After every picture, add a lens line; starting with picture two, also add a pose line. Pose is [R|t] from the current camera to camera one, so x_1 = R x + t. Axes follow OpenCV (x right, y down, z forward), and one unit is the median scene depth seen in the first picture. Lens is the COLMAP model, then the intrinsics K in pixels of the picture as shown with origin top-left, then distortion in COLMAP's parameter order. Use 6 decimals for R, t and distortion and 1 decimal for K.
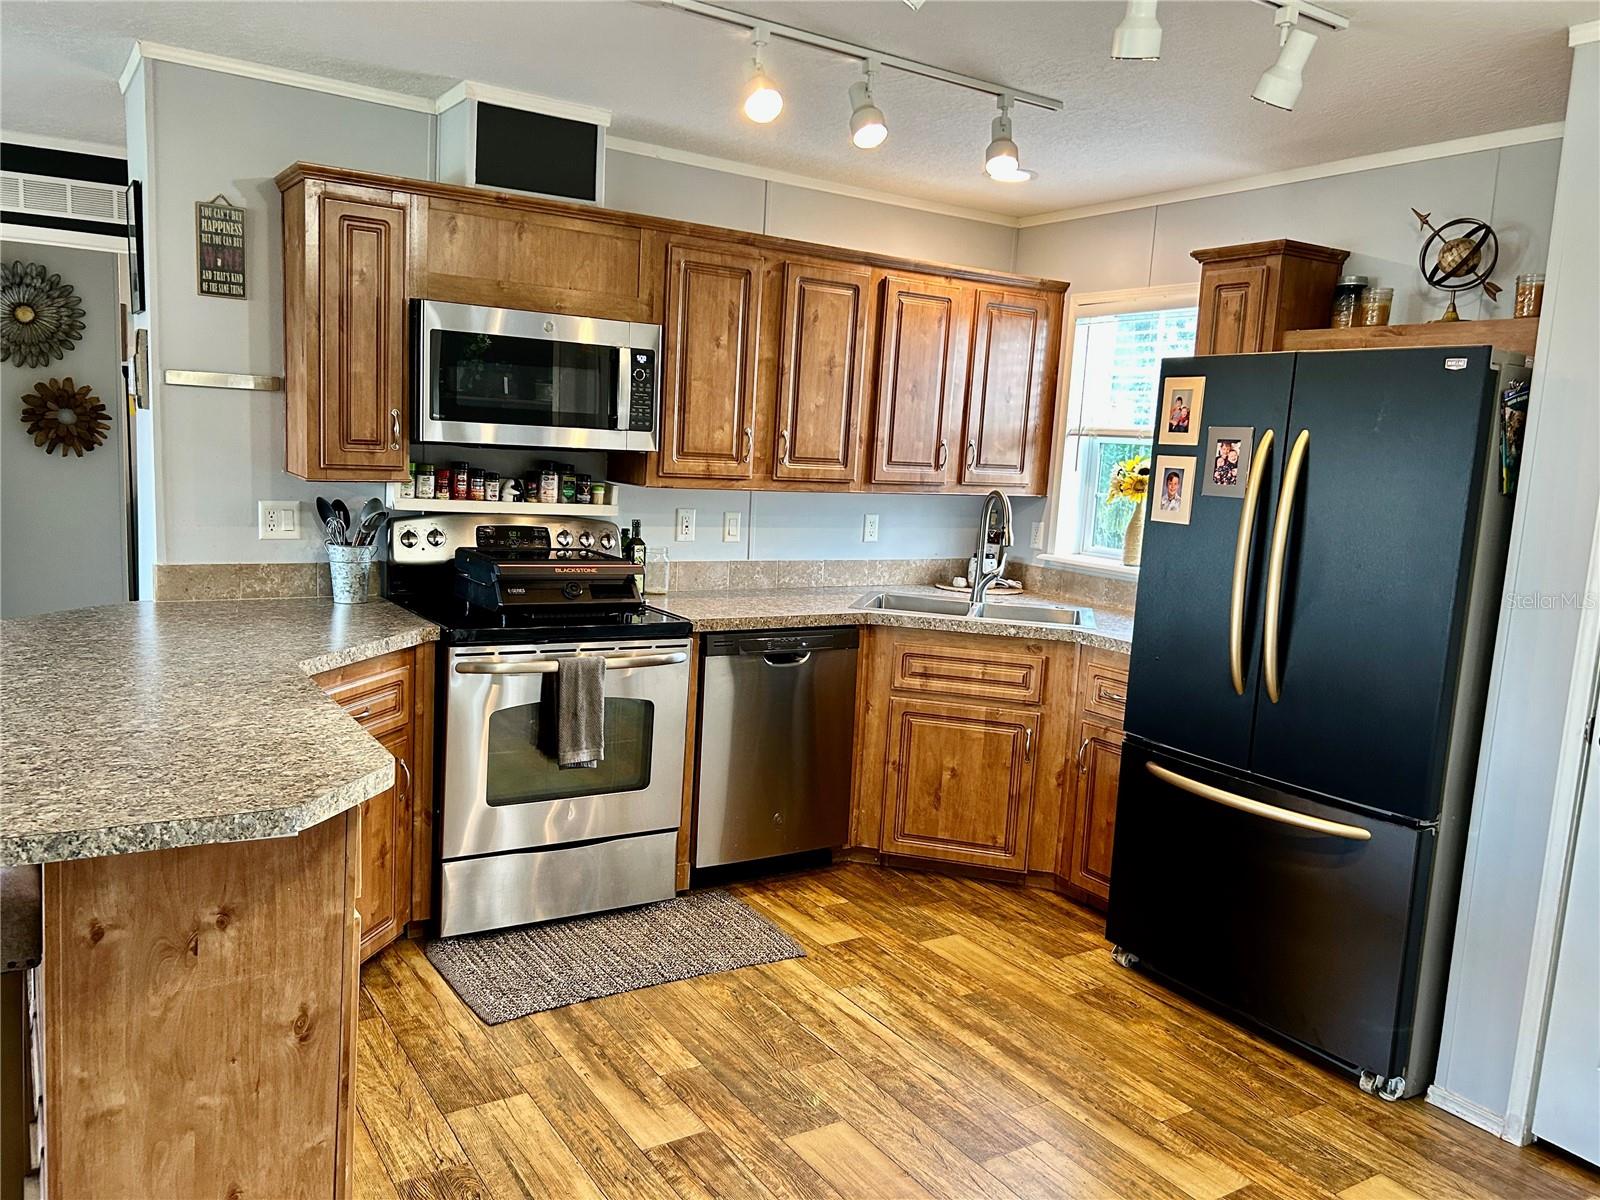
lens RADIAL K [[1199.8, 0, 789.7], [0, 1199.8, 608.9], [0, 0, 1]] dist [0.059357, -0.066501]
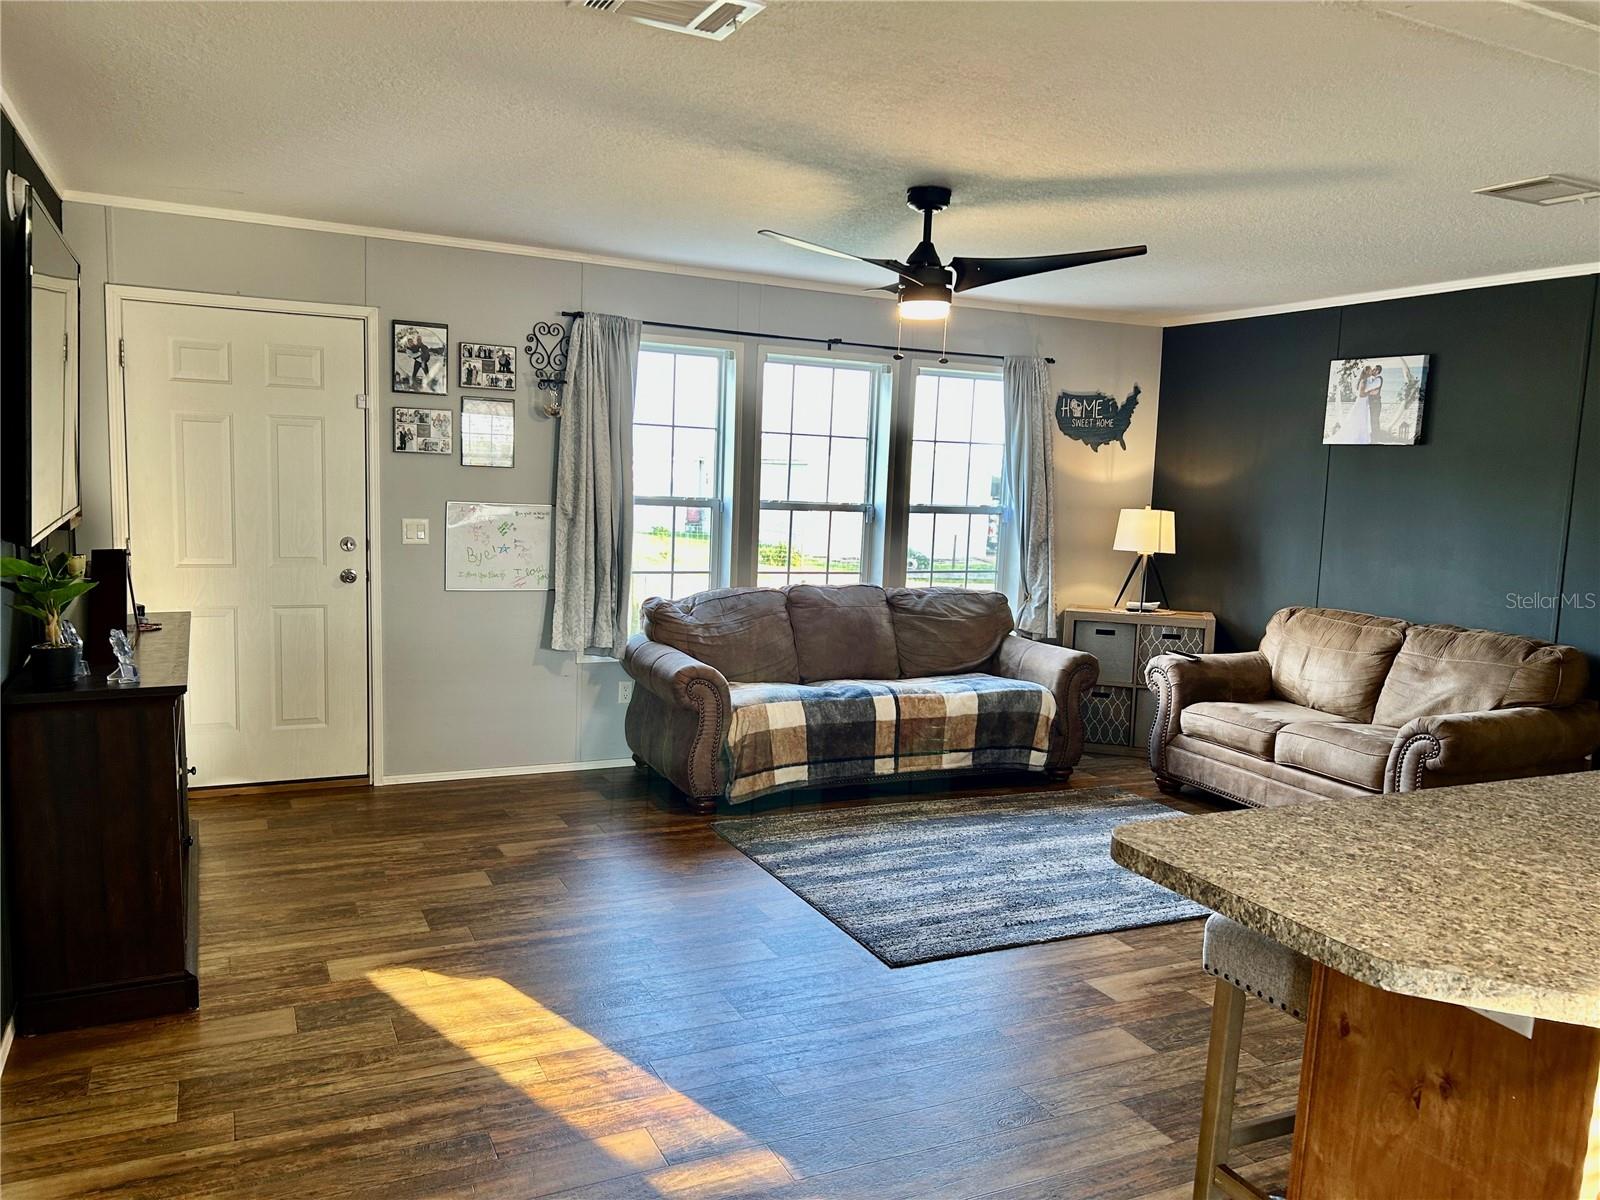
lens RADIAL K [[1199.8, 0, 795.0], [0, 1199.8, 614.6], [0, 0, 1]] dist [0.059357, -0.066501]
pose [[-0.117831, 0.063957, -0.990972, 0.237852], [-0.184095, 0.979218, 0.085088, -0.037452], [0.975820, 0.192459, -0.103608, 0.296561]]
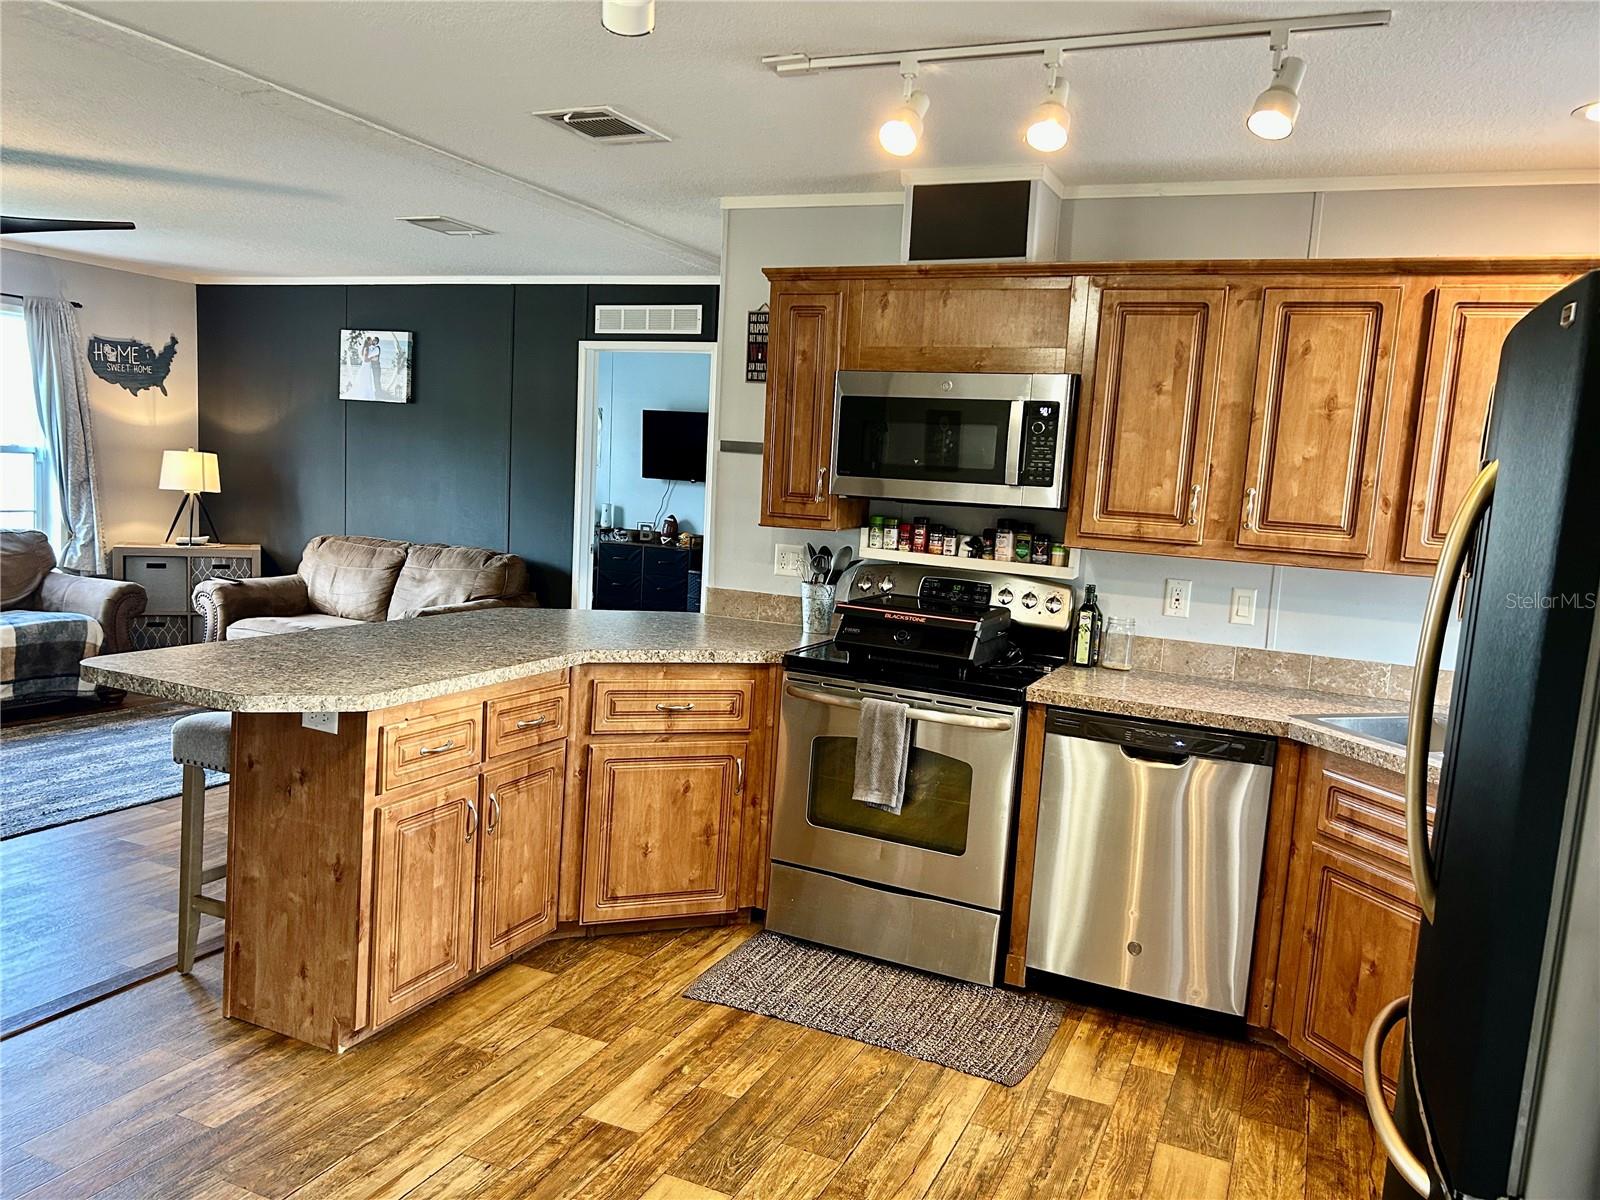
lens RADIAL K [[1199.8, 0, 795.6], [0, 1199.8, 608.1], [0, 0, 1]] dist [0.059357, -0.066501]
pose [[0.550225, 0.078953, -0.831276, 0.588973], [-0.149263, 0.988785, -0.004885, -0.020395], [0.821568, 0.126766, 0.555839, 0.337872]]
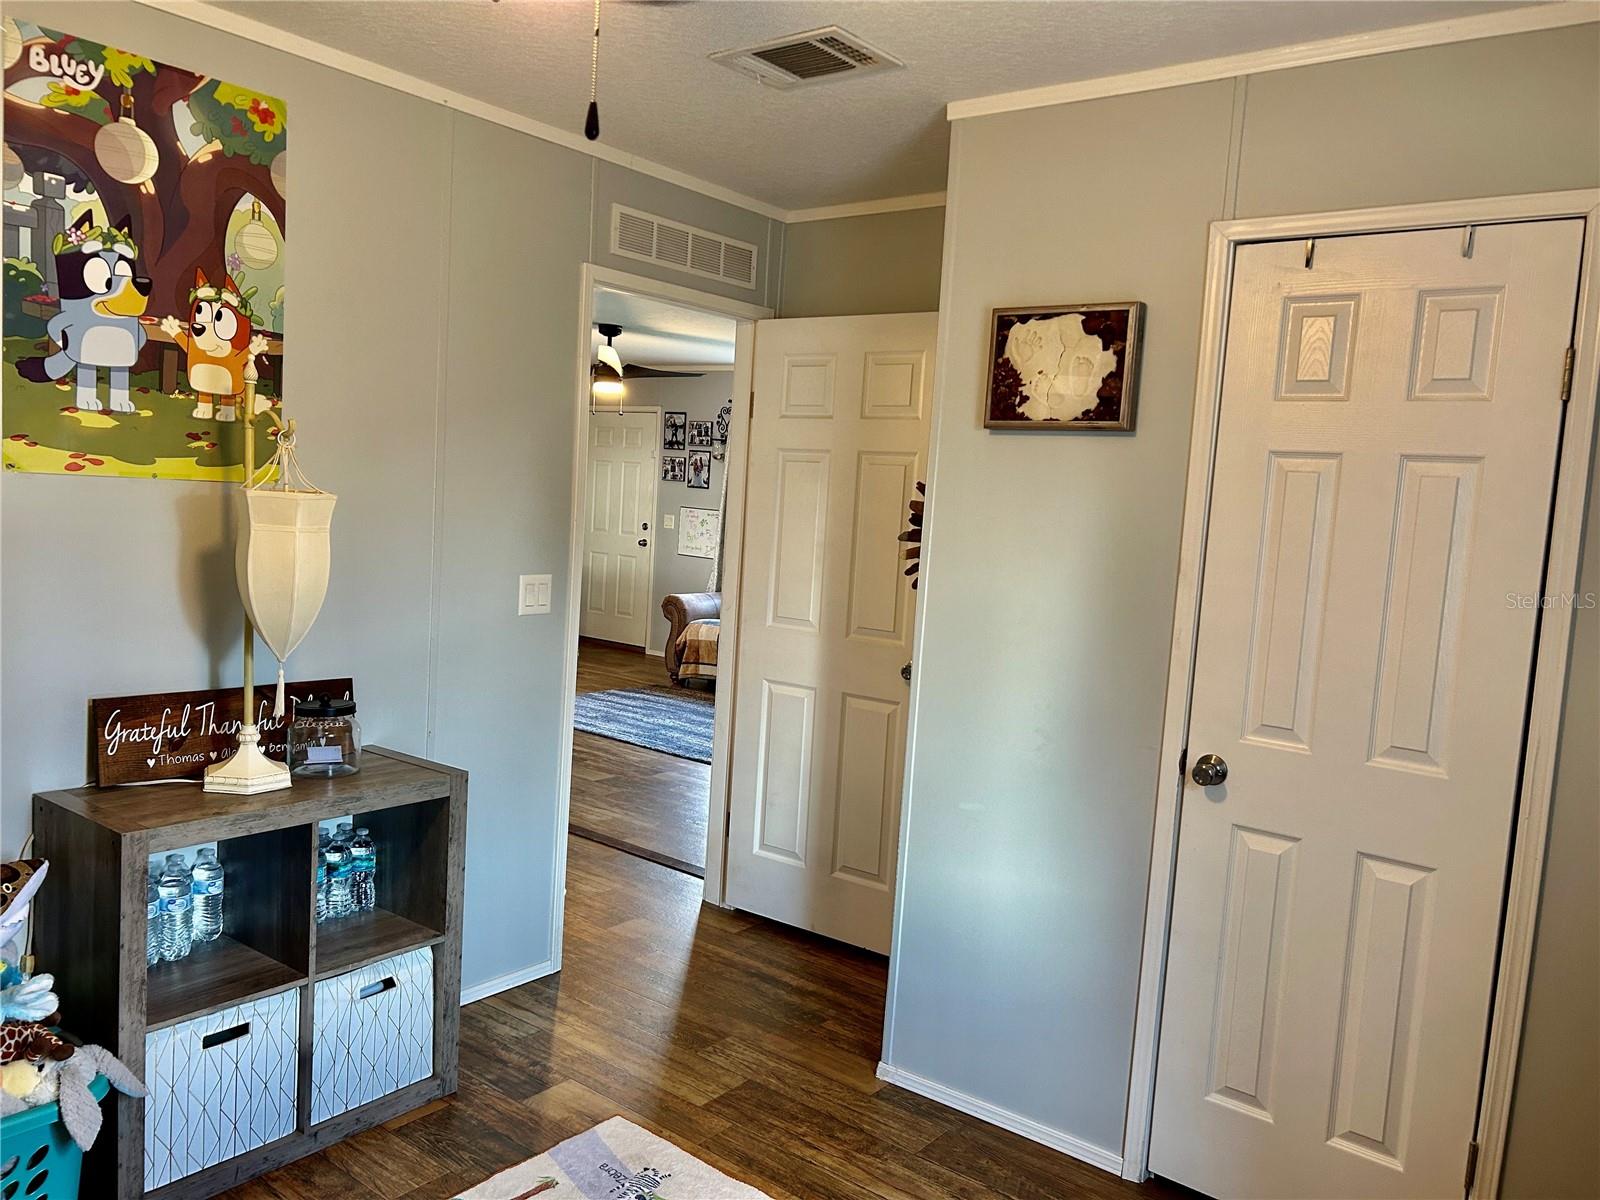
lens RADIAL K [[1199.8, 0, 803.4], [0, 1199.8, 596.2], [0, 0, 1]] dist [0.059357, -0.066501]
pose [[-0.933477, -0.083652, -0.348744, -0.516970], [-0.161388, 0.966374, 0.200186, -0.364129], [0.320272, 0.243152, -0.915589, 2.344124]]
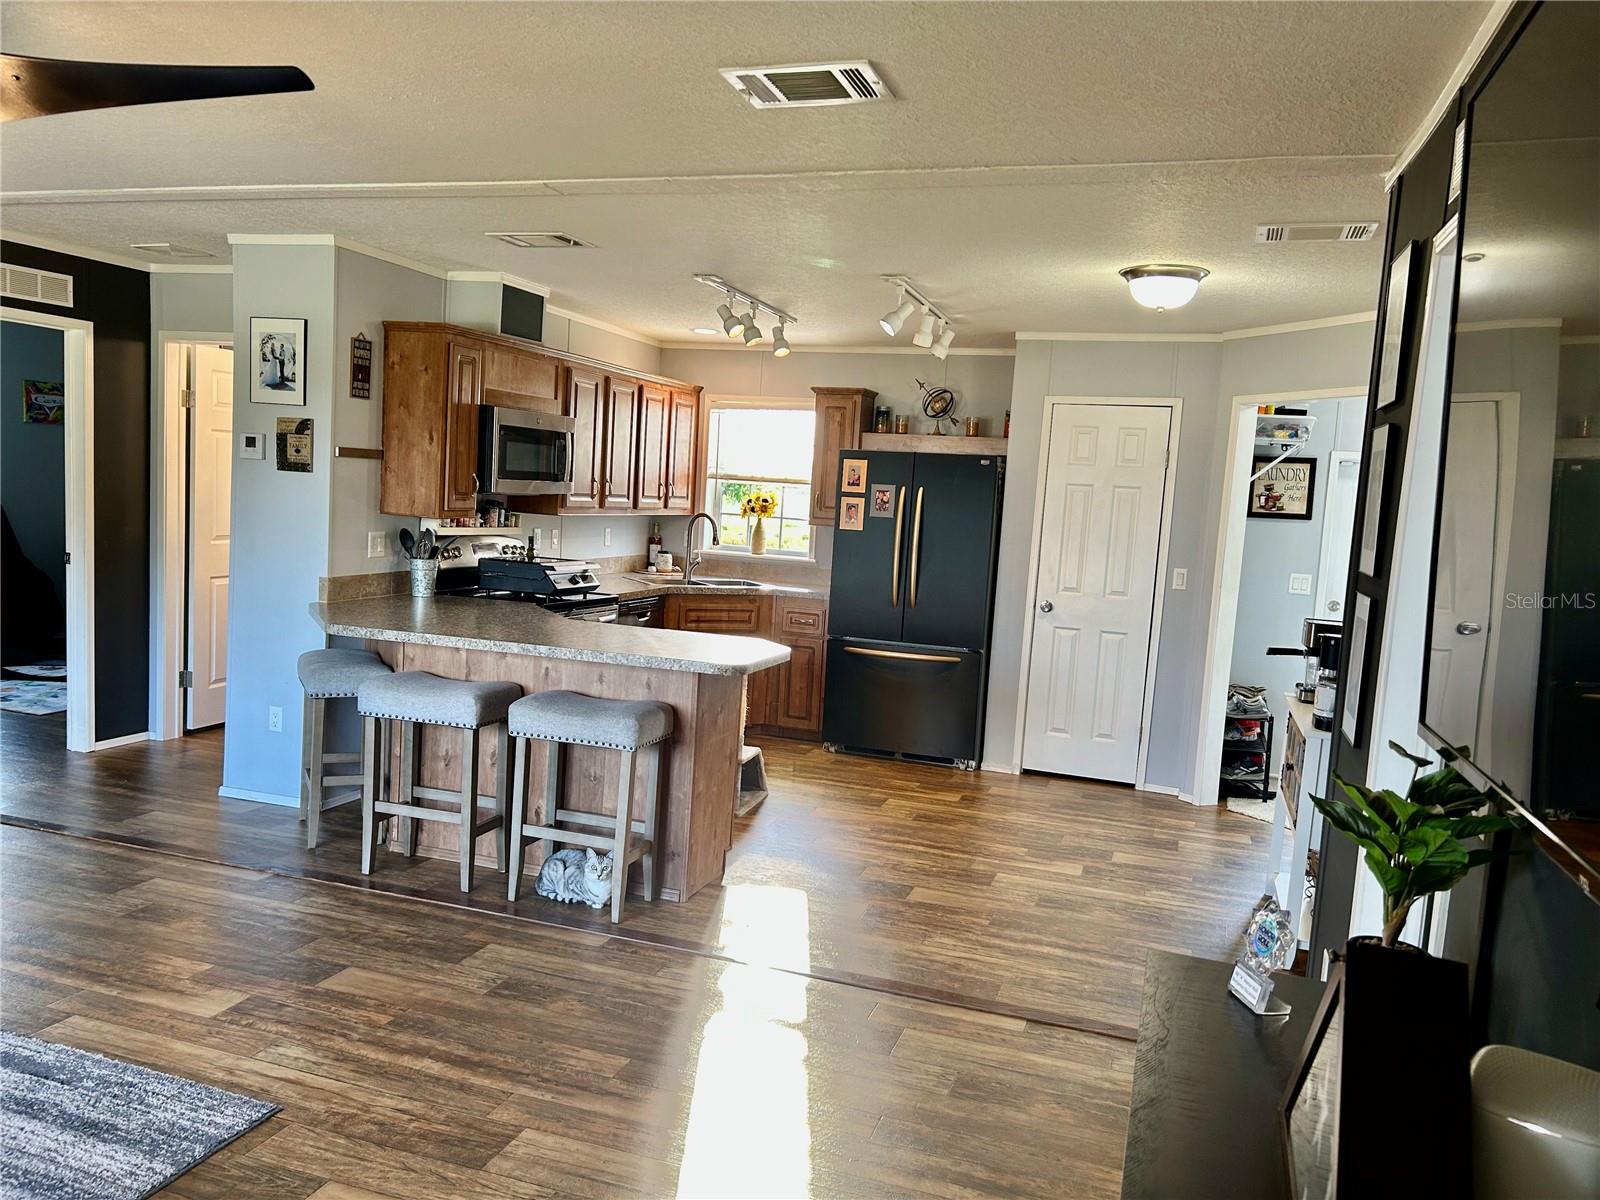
lens RADIAL K [[1199.8, 0, 795.3], [0, 1199.8, 619.9], [0, 0, 1]] dist [0.059357, -0.066501]
pose [[0.779490, -0.076534, 0.621722, -0.951134], [0.070772, 0.996913, 0.033990, 0.005721], [-0.622404, 0.017506, 0.782500, -0.490604]]
